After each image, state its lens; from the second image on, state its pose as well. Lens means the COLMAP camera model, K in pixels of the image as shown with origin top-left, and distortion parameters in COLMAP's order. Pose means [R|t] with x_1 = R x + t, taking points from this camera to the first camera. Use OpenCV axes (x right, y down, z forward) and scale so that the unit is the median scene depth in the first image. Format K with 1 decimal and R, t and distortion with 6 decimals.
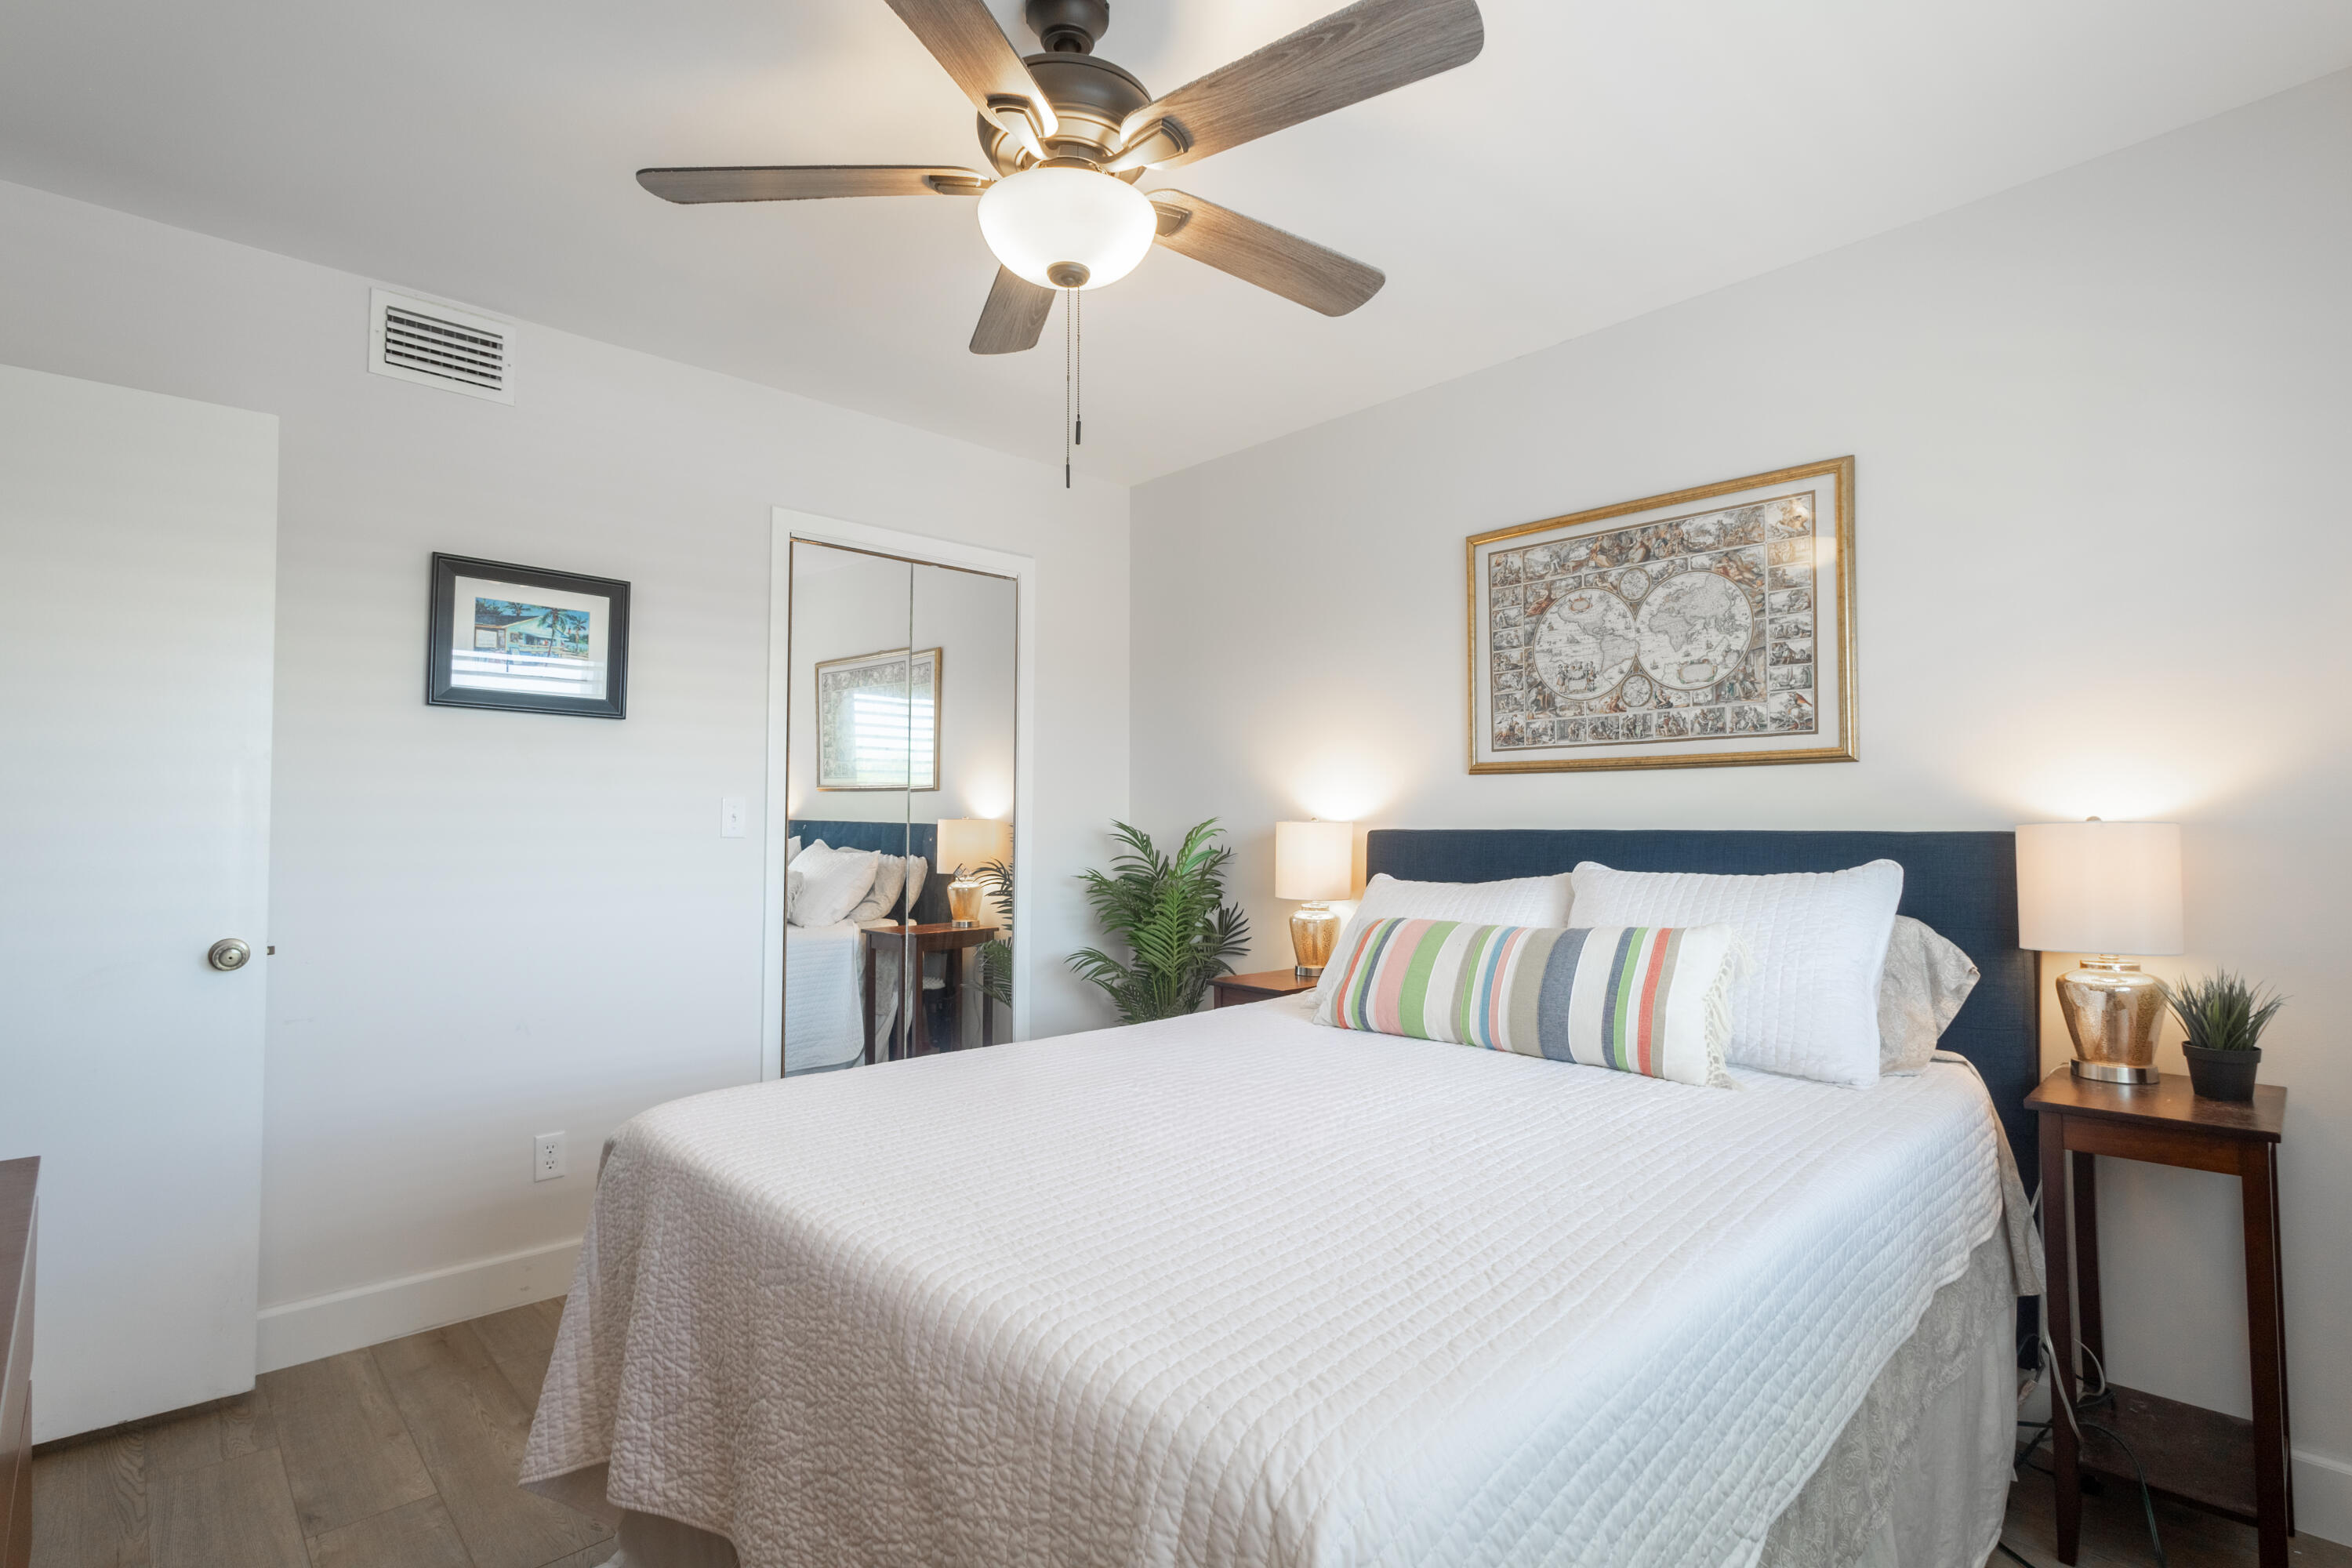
lens RADIAL K [[1113.5, 0, 1176.0], [0, 1113.5, 784.0], [0, 0, 1]] dist [-0.000423, -0.000118]
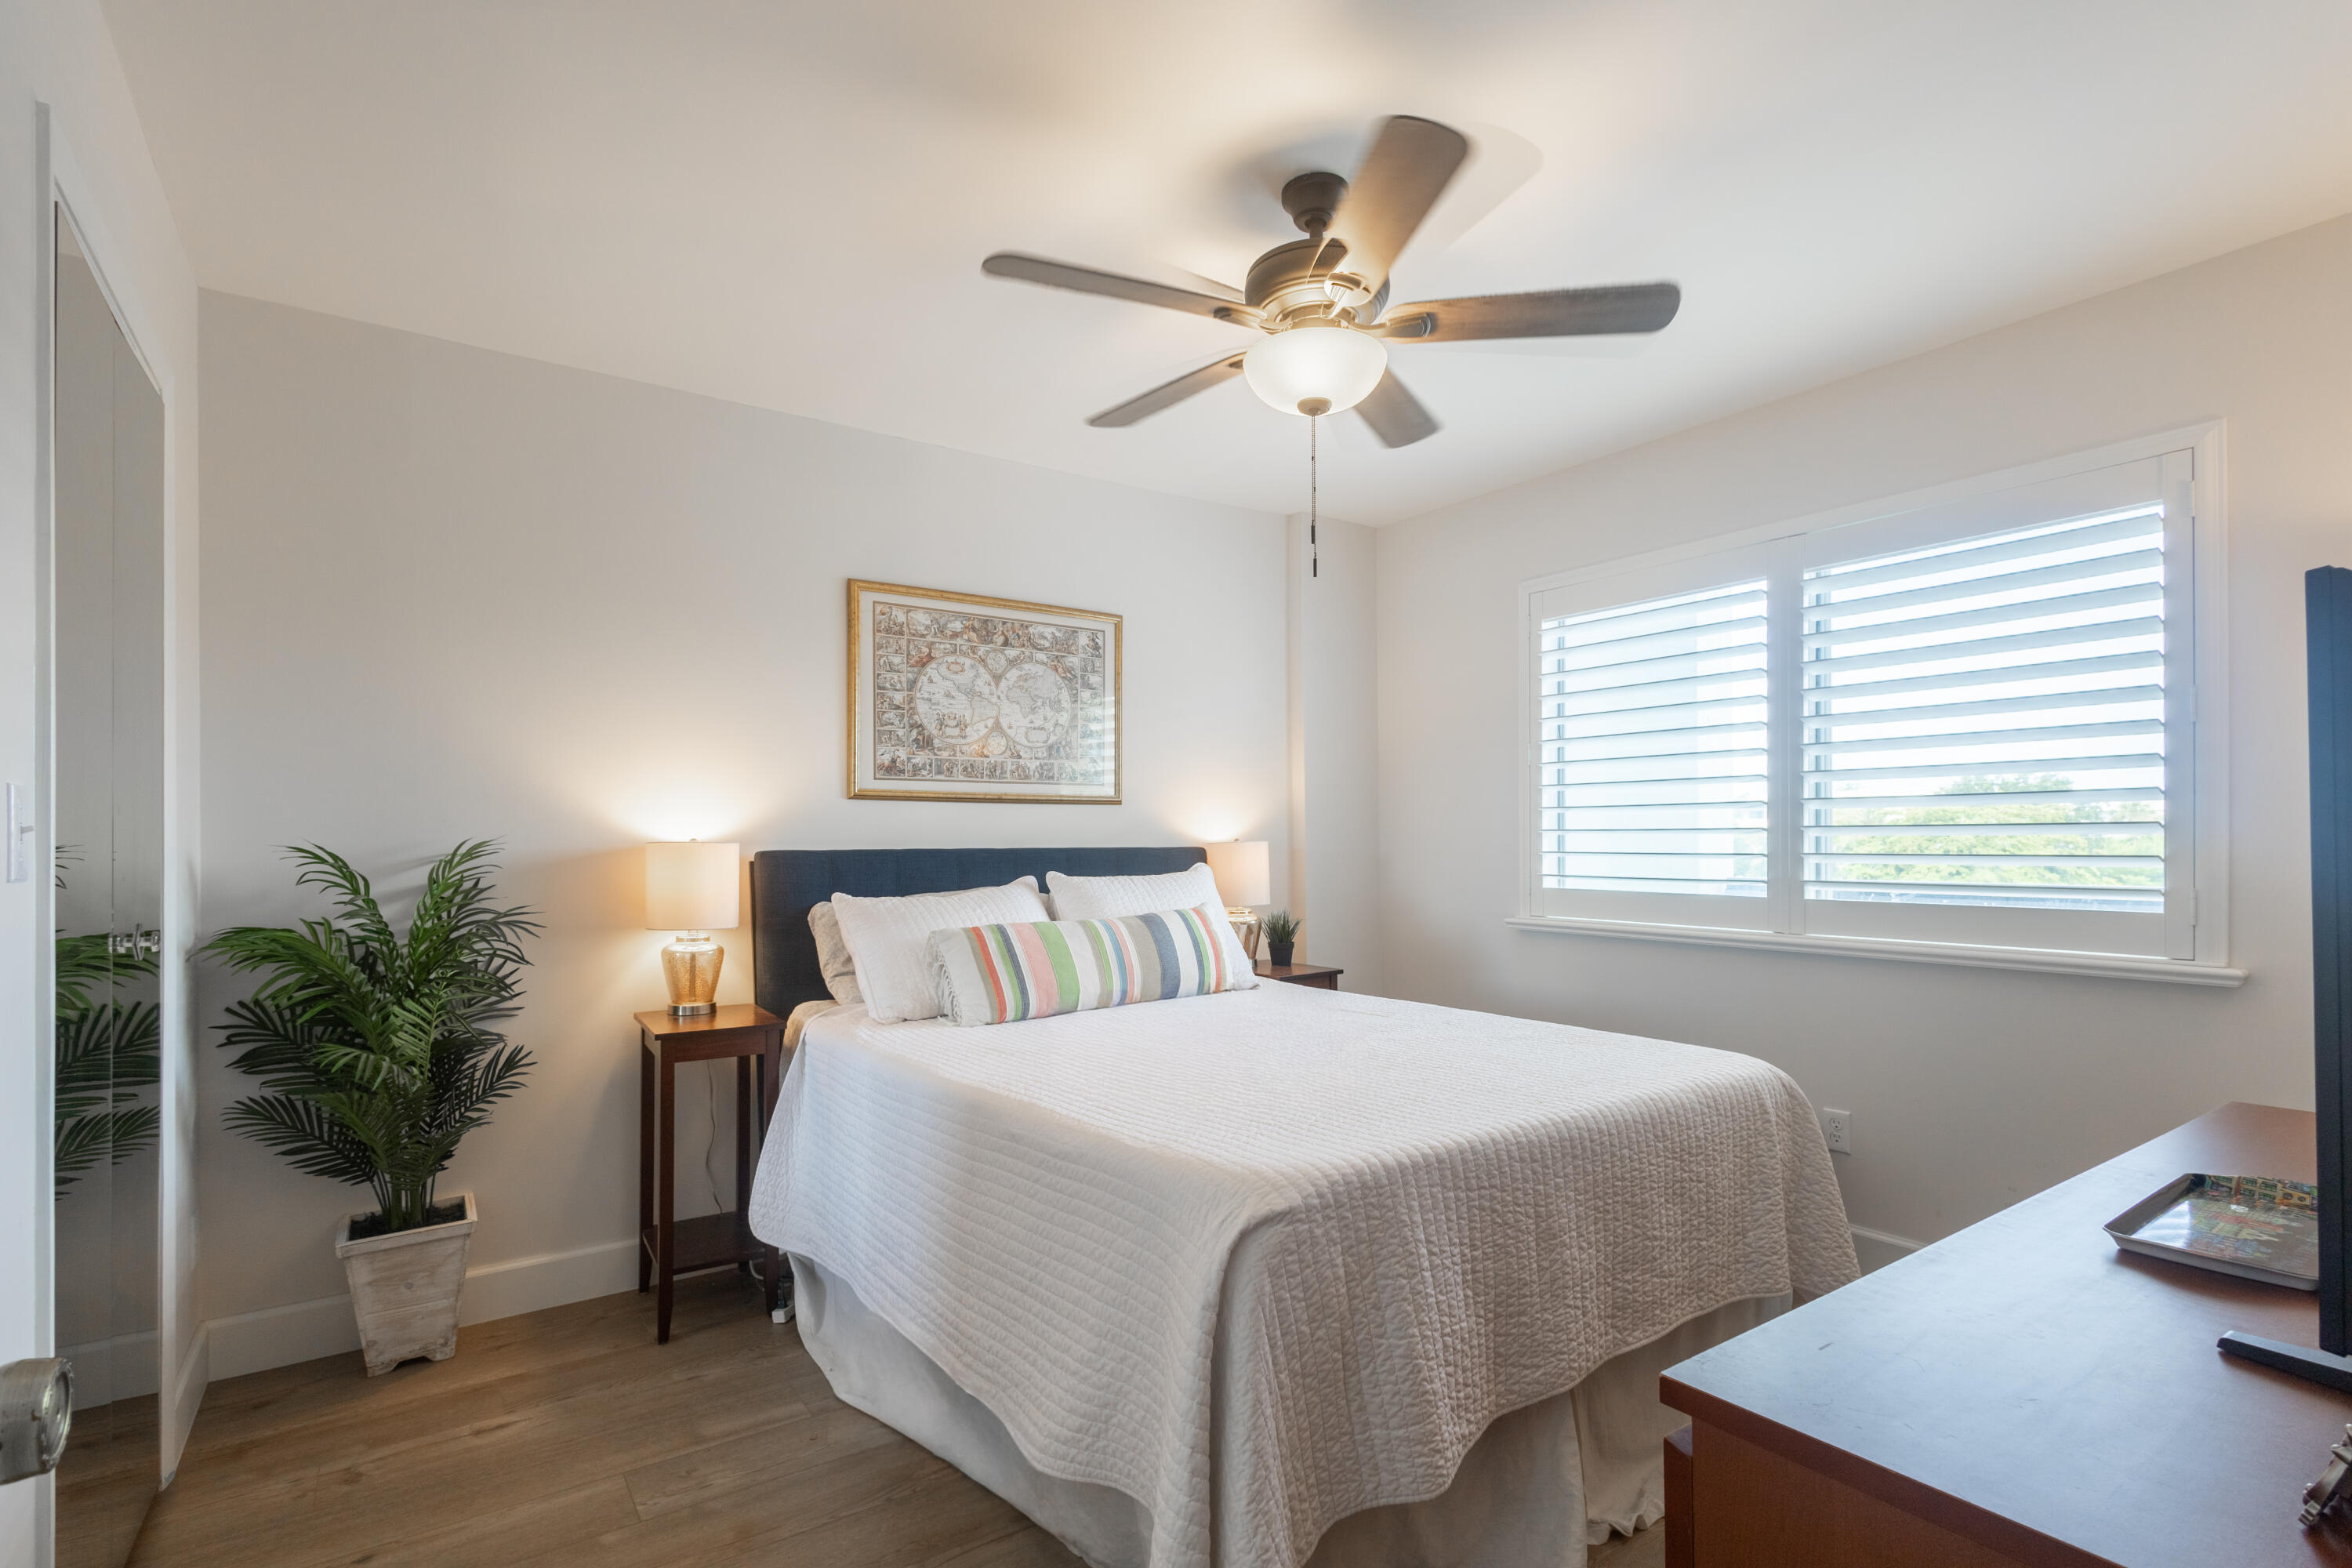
lens RADIAL K [[1110.7, 0, 1174.9], [0, 1110.7, 834.9], [0, 0, 1]] dist [-0.000514, -0.000035]
pose [[0.157324, 0.011889, 0.987476, -0.822744], [-0.027750, 0.999586, -0.007613, 0.028396], [-0.987157, -0.026205, 0.157589, 0.562193]]
